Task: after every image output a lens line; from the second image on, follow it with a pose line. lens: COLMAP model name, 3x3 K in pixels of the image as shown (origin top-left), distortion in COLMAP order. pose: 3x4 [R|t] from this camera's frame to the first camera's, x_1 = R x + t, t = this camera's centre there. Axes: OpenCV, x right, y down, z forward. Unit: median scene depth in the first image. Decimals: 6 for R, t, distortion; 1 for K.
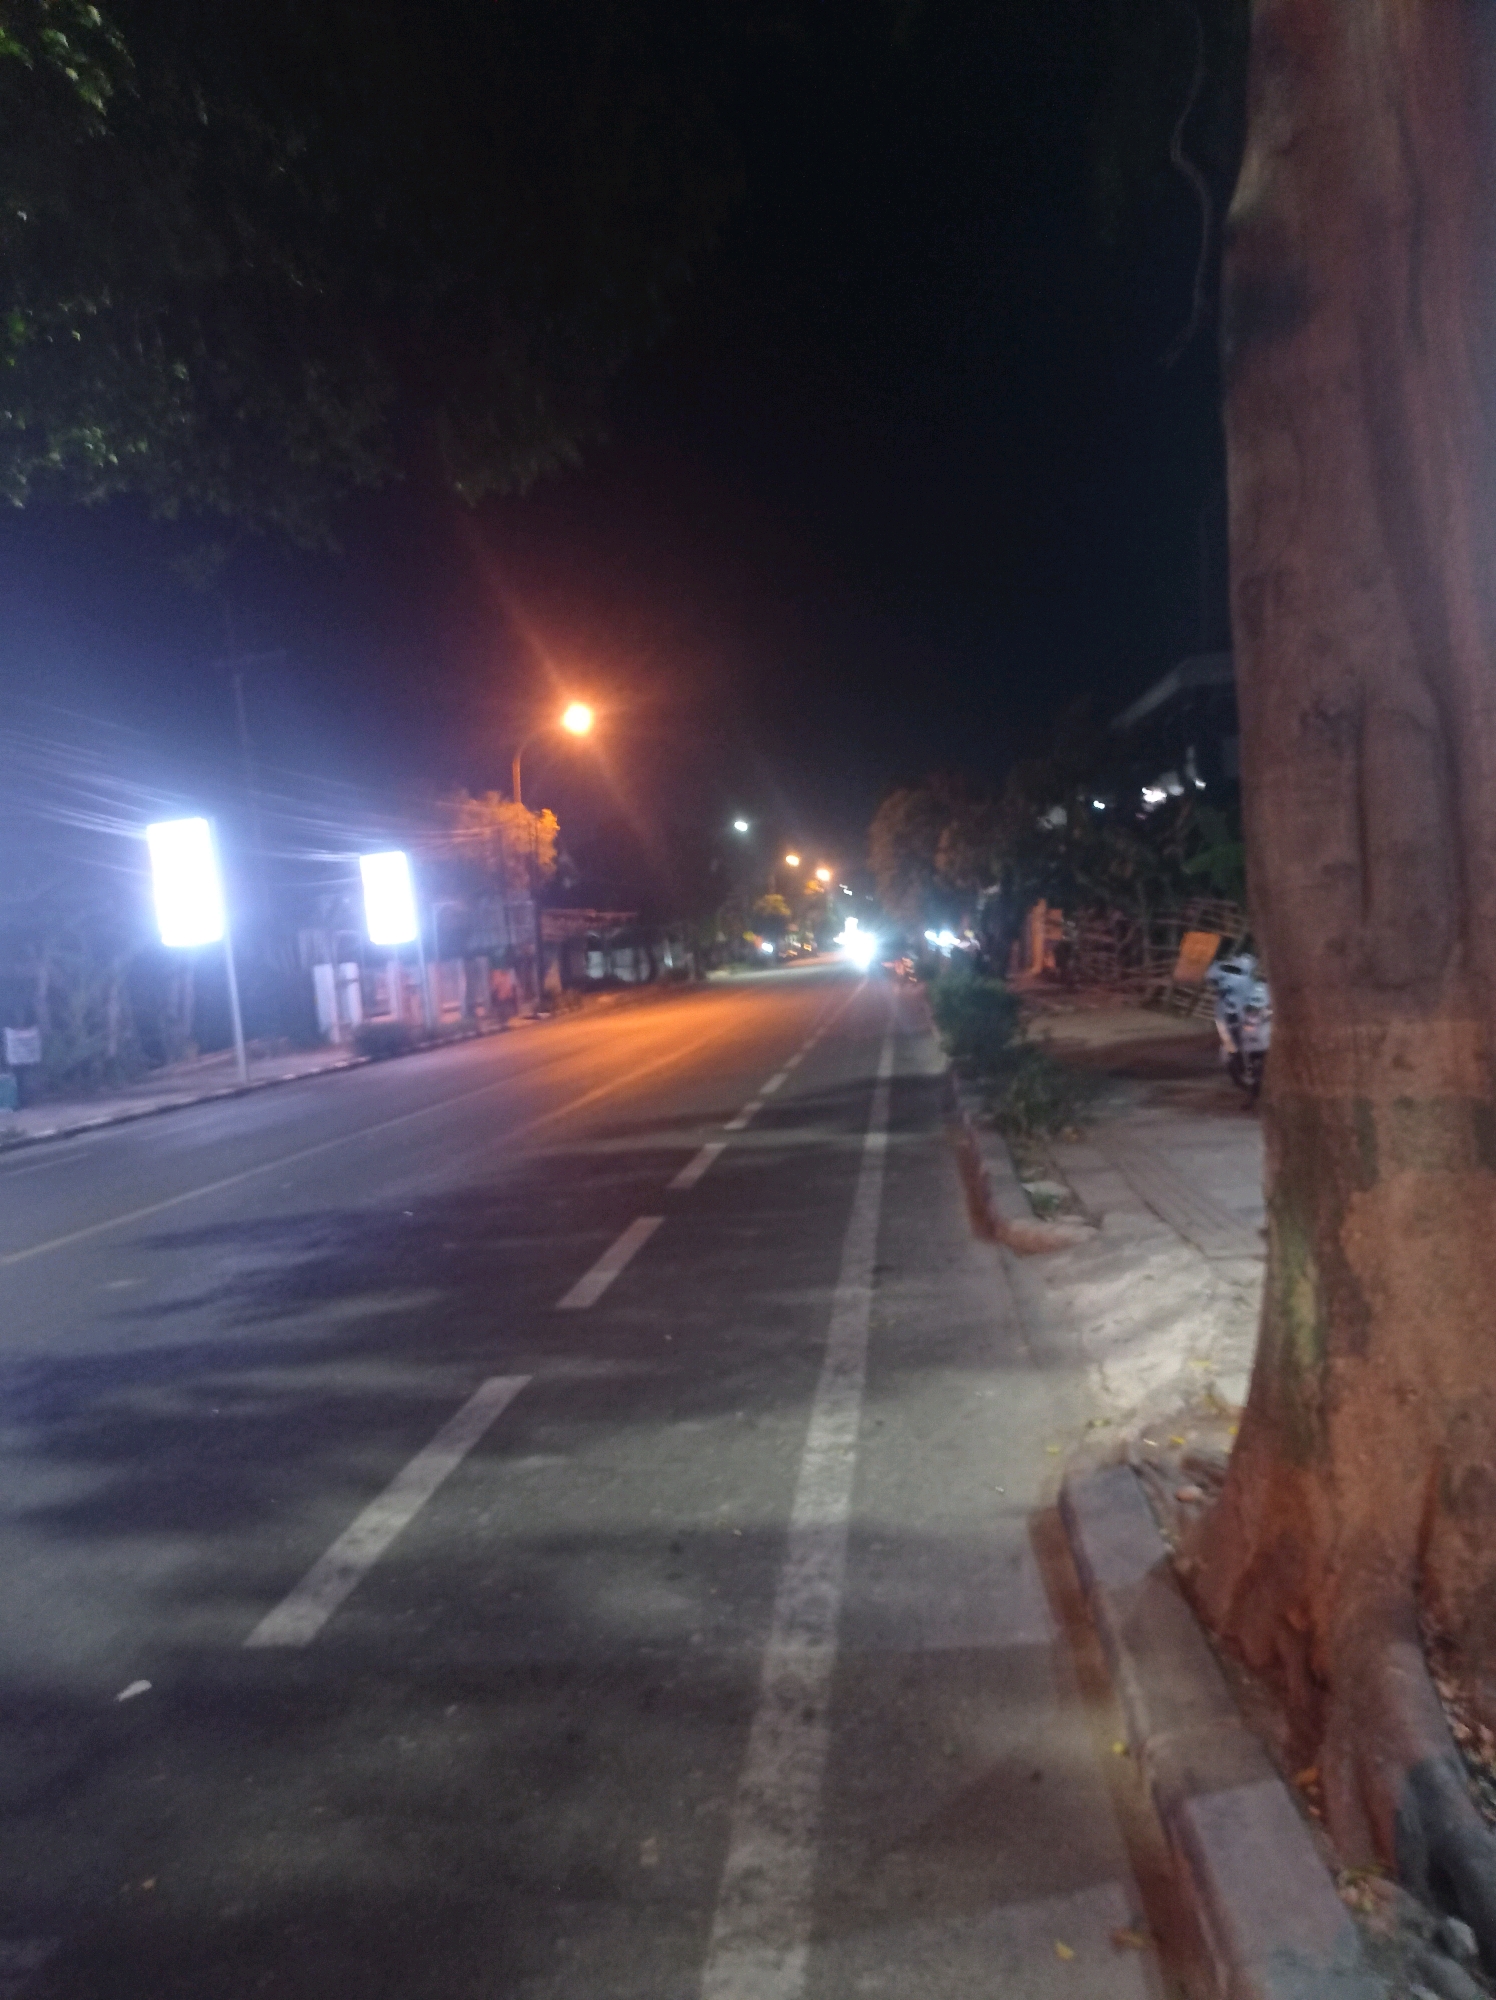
lens RADIAL K [[1509.6, 0, 749.8], [0, 1509.6, 1011.6], [0, 0, 1]] dist [0.030513, -0.019261]
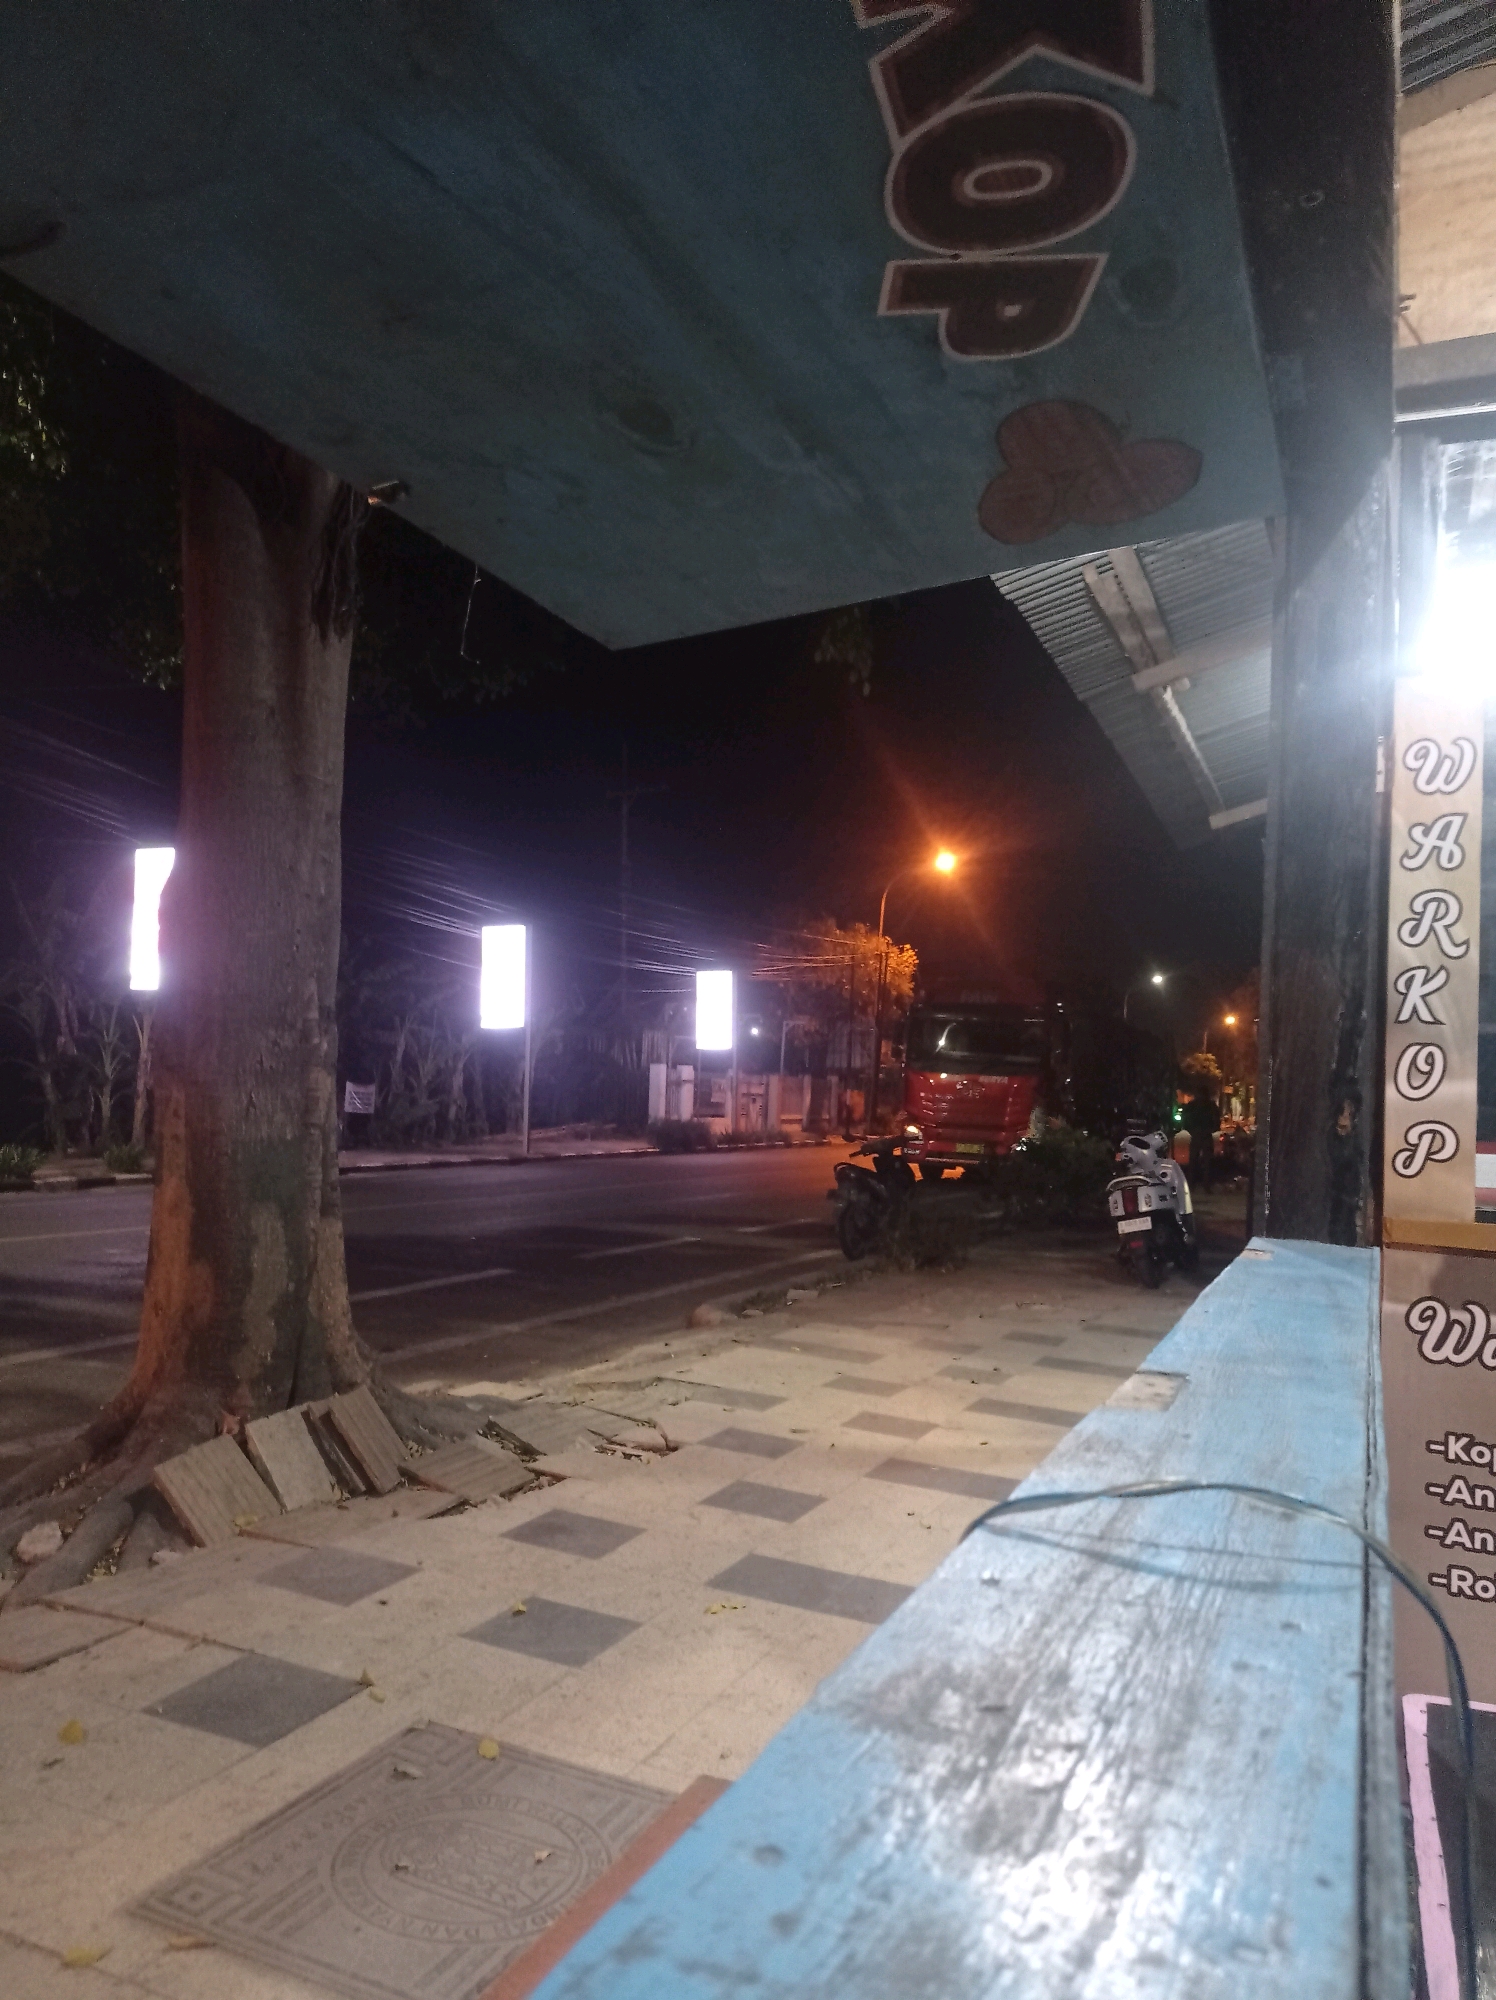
lens RADIAL K [[1509.6, 0, 744.9], [0, 1509.6, 980.7], [0, 0, 1]] dist [0.030513, -0.019261]
pose [[0.942149, 0.095585, -0.321277, 0.127329], [-0.129524, 0.987846, -0.085930, -0.004133], [0.309158, 0.122572, 0.943079, -0.035231]]
